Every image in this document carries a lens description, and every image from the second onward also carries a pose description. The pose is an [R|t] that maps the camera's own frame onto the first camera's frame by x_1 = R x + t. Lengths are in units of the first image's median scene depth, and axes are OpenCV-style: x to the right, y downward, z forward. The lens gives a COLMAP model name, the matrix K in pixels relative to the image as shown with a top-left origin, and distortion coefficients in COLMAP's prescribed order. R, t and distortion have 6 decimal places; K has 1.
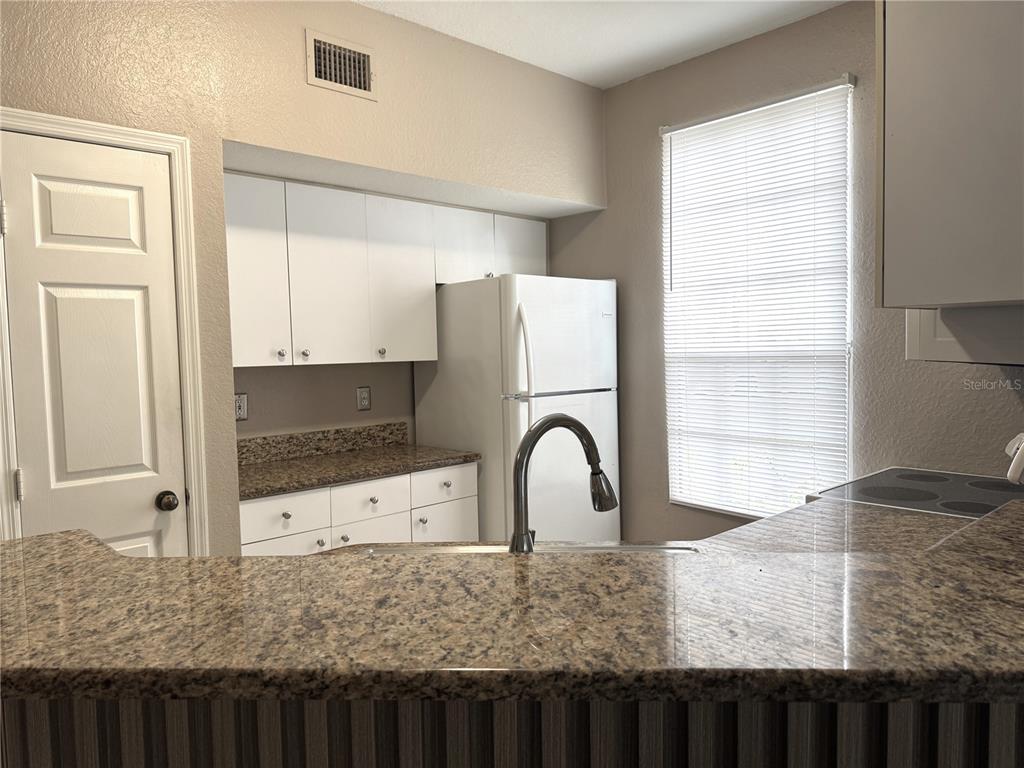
lens RADIAL K [[714.3, 0, 504.9], [0, 714.3, 387.0], [0, 0, 1]] dist [0.030060, -0.035488]
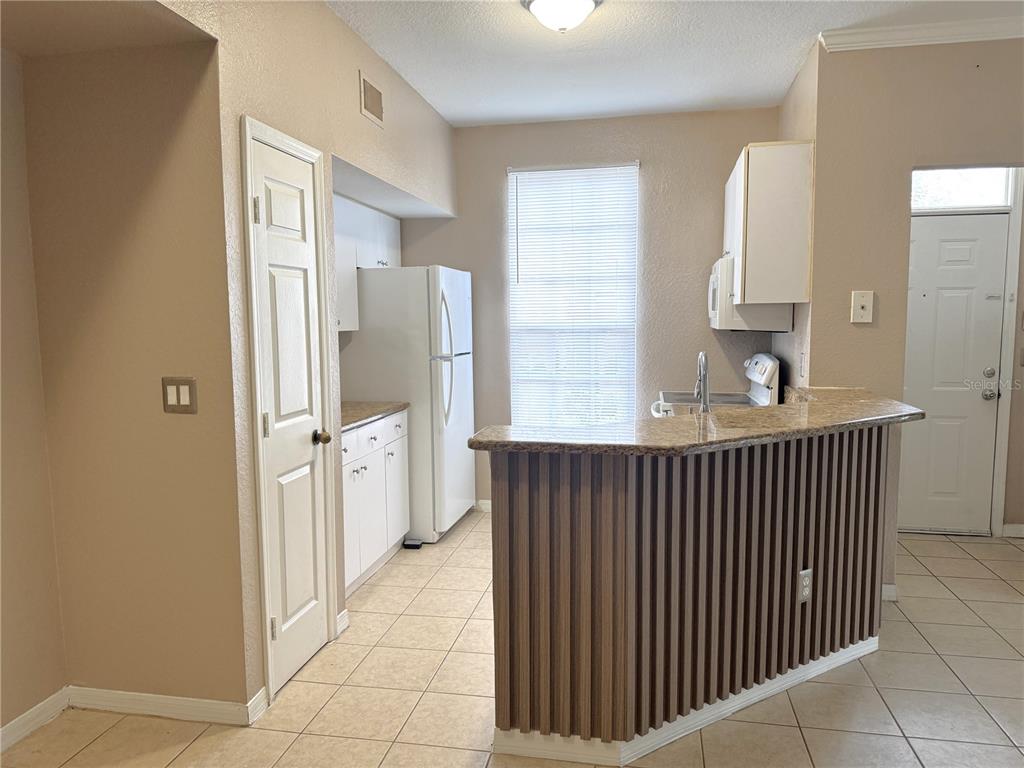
lens RADIAL K [[714.3, 0, 516.2], [0, 714.3, 388.2], [0, 0, 1]] dist [0.030060, -0.035488]
pose [[0.803110, -0.042259, 0.594330, -0.834377], [0.021626, 0.998892, 0.041801, 0.023170], [-0.595438, -0.020718, 0.803134, -0.208577]]
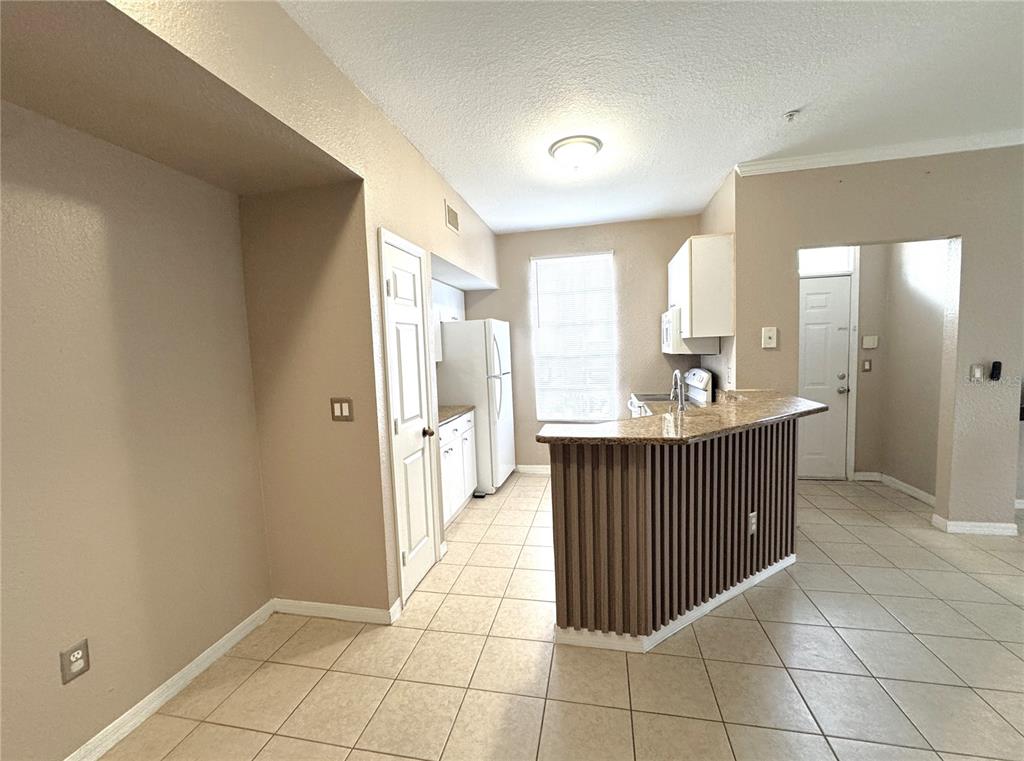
lens RADIAL K [[424.2, 0, 510.0], [0, 424.2, 381.2], [0, 0, 1]] dist [-0.007442, 0.000542]
pose [[0.815522, -0.052980, 0.576297, -0.842786], [0.050684, 0.998513, 0.020072, 0.005444], [-0.576503, 0.012840, 0.816994, -0.084217]]
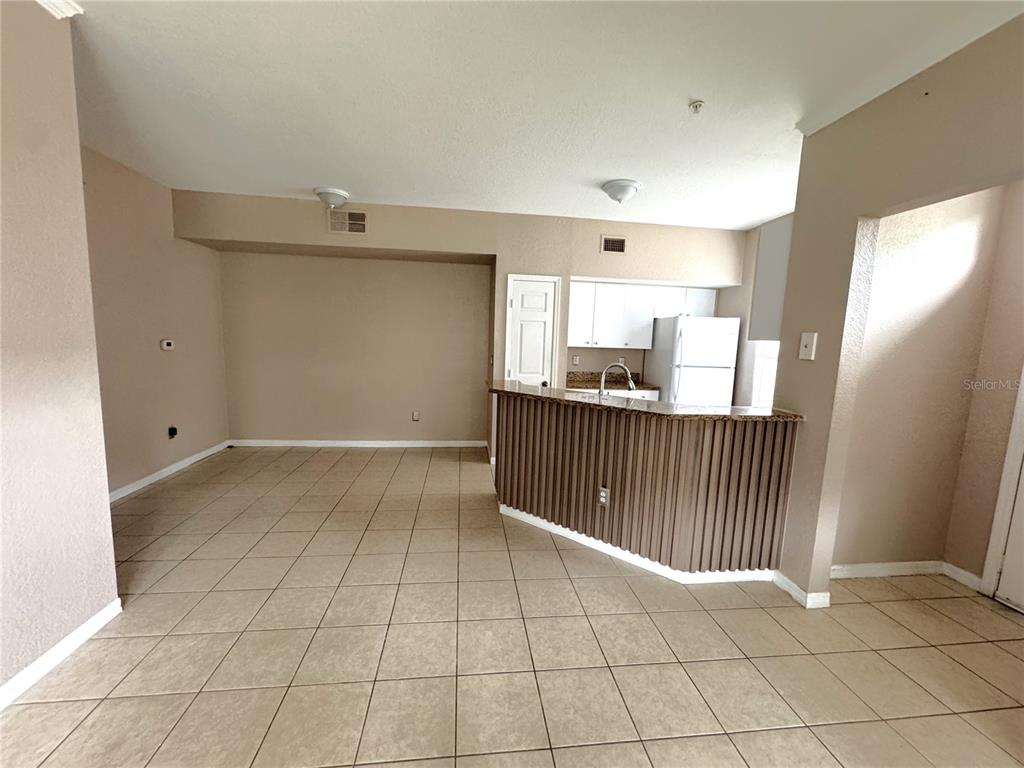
lens RADIAL K [[424.2, 0, 514.8], [0, 424.2, 382.4], [0, 0, 1]] dist [-0.007442, 0.000542]
pose [[0.815931, 0.119498, -0.565665, 0.492692], [-0.087072, 0.992645, 0.084104, -0.006759], [0.571555, -0.019370, 0.820335, -0.657865]]
